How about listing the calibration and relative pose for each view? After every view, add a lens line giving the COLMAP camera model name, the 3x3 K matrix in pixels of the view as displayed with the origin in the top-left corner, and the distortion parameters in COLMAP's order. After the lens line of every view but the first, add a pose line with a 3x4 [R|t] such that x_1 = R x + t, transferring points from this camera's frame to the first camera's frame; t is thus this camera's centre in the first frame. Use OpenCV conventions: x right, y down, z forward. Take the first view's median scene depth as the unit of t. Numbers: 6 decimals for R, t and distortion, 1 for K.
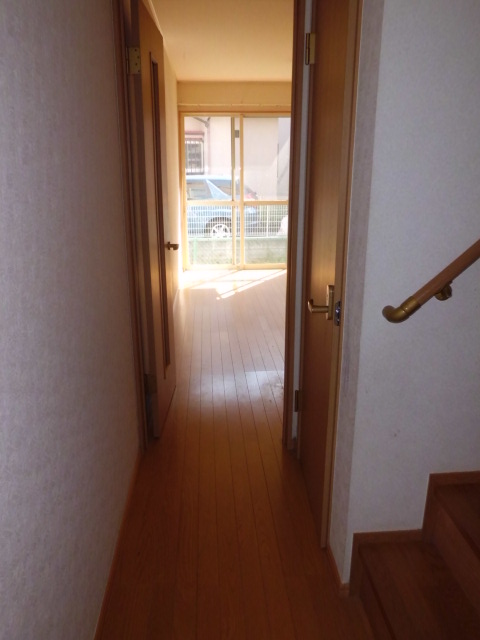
lens RADIAL K [[521.5, 0, 240.0], [0, 521.5, 320.0], [0, 0, 1]] dist [0.004620, 0.001741]
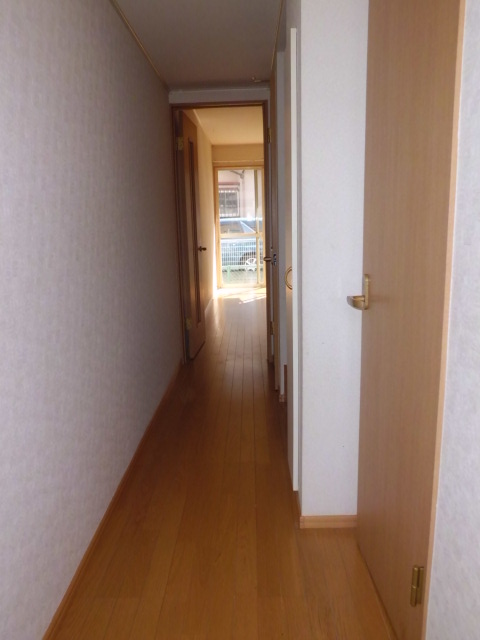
lens RADIAL K [[487.0, 0, 240.0], [0, 487.0, 320.0], [0, 0, 1]] dist [-0.003092, -0.000159]
pose [[0.996930, -0.009635, -0.077706, 0.037978], [0.004076, 0.997441, -0.071383, 0.070323], [0.078195, 0.070847, 0.994418, -0.180173]]
